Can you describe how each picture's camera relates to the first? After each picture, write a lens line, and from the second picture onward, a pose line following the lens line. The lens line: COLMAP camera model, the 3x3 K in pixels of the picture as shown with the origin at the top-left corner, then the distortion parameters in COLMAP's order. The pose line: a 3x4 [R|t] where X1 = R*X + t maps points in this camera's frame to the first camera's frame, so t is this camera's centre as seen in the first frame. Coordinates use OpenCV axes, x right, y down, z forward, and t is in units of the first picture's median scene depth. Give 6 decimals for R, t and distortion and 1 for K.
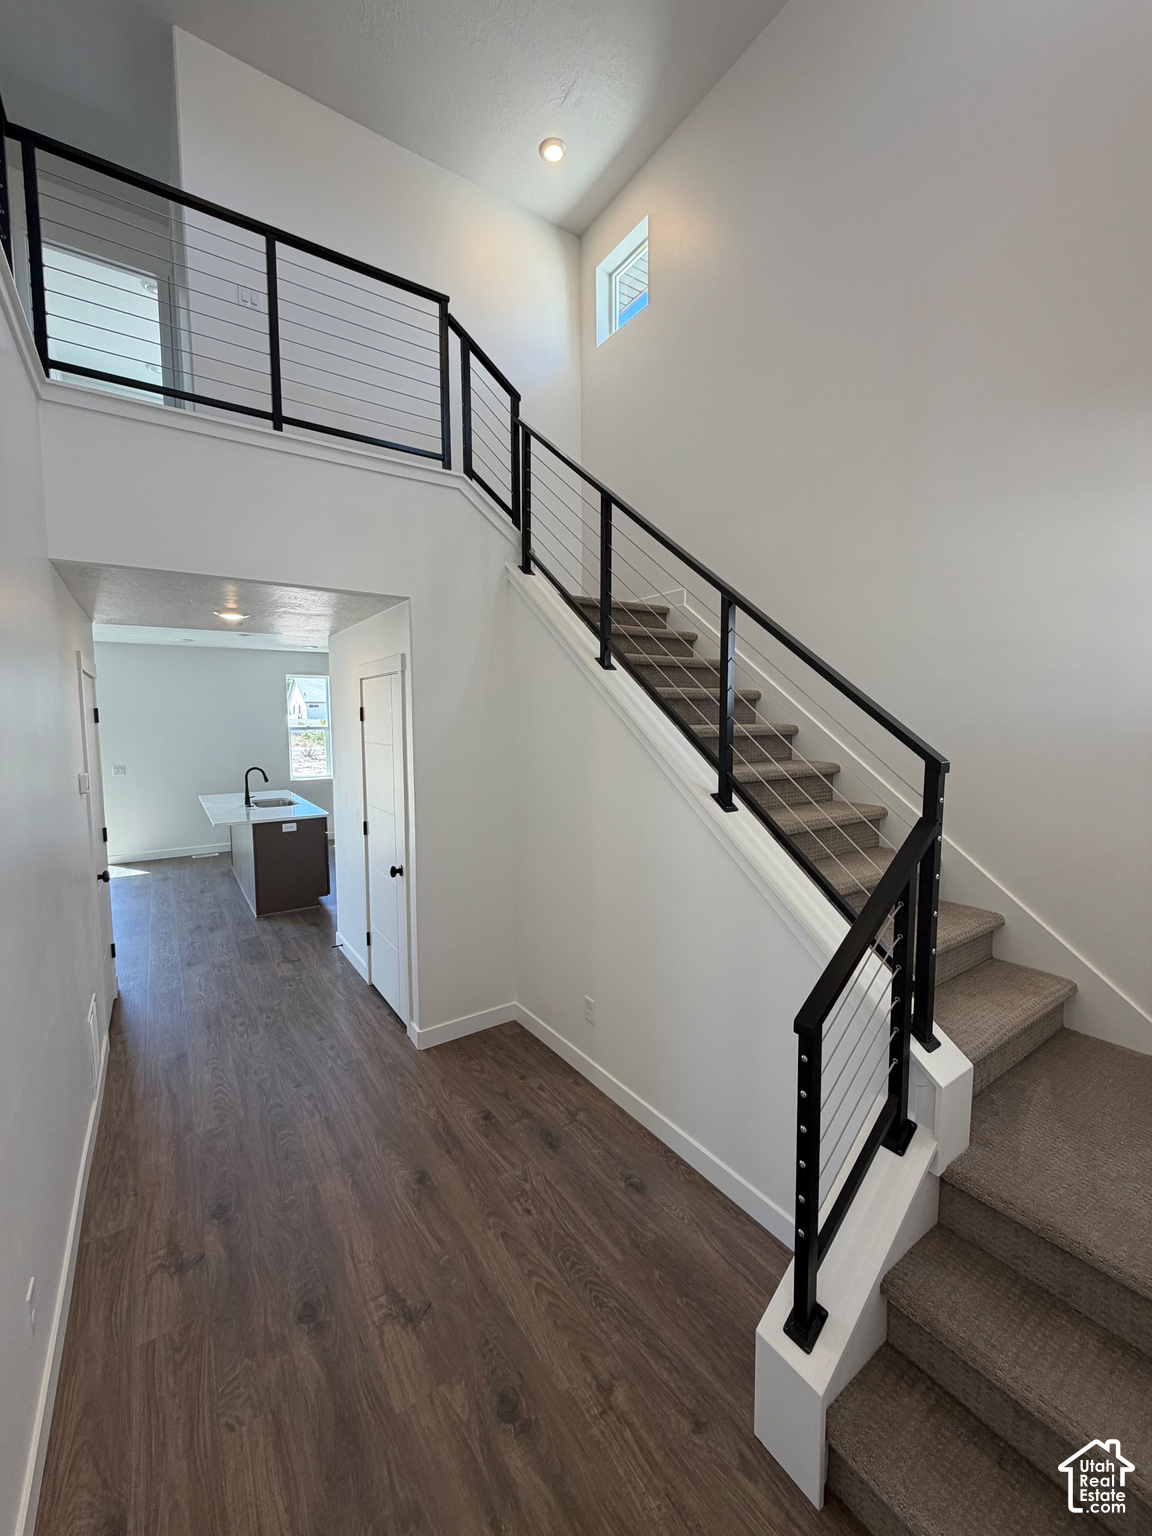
lens RADIAL K [[614.4, 0, 578.6], [0, 614.4, 767.3], [0, 0, 1]] dist [0.001091, 0.000047]
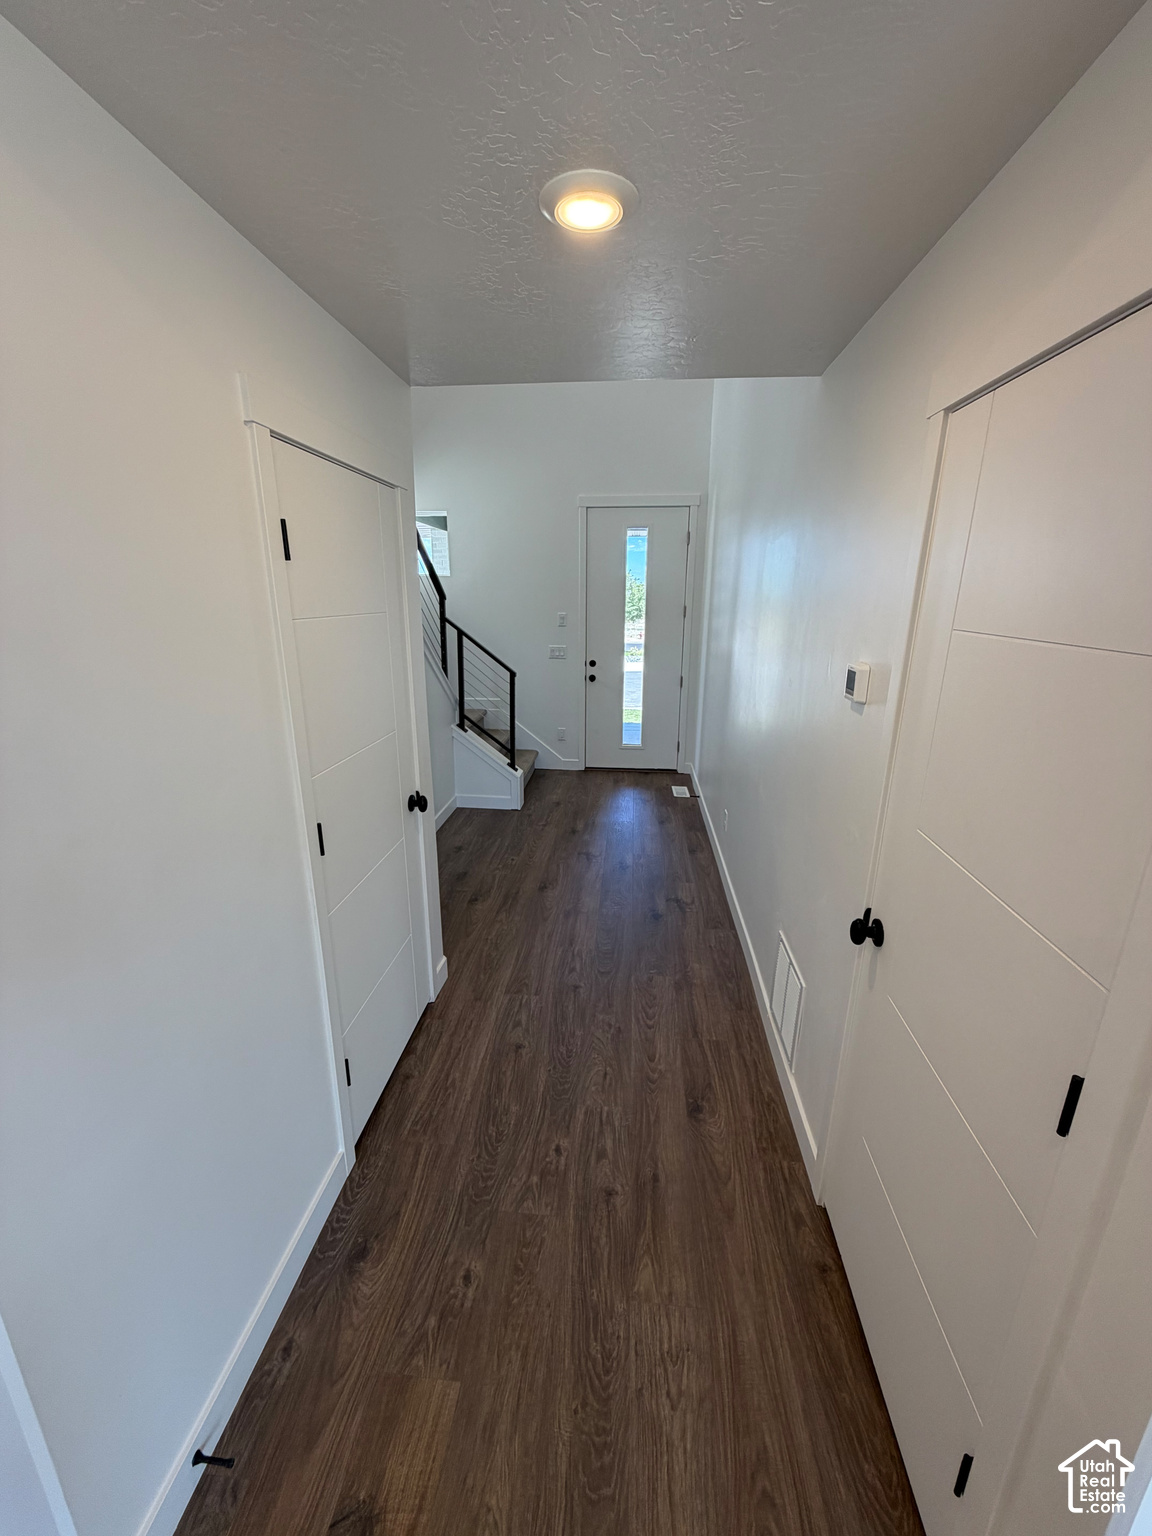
lens RADIAL K [[614.4, 0, 573.2], [0, 614.4, 767.2], [0, 0, 1]] dist [0.001091, 0.000047]
pose [[-0.768372, -0.172801, 0.616234, -1.218522], [0.052814, 0.942457, 0.330131, -0.116857], [-0.637821, 0.286209, -0.715031, 1.985211]]
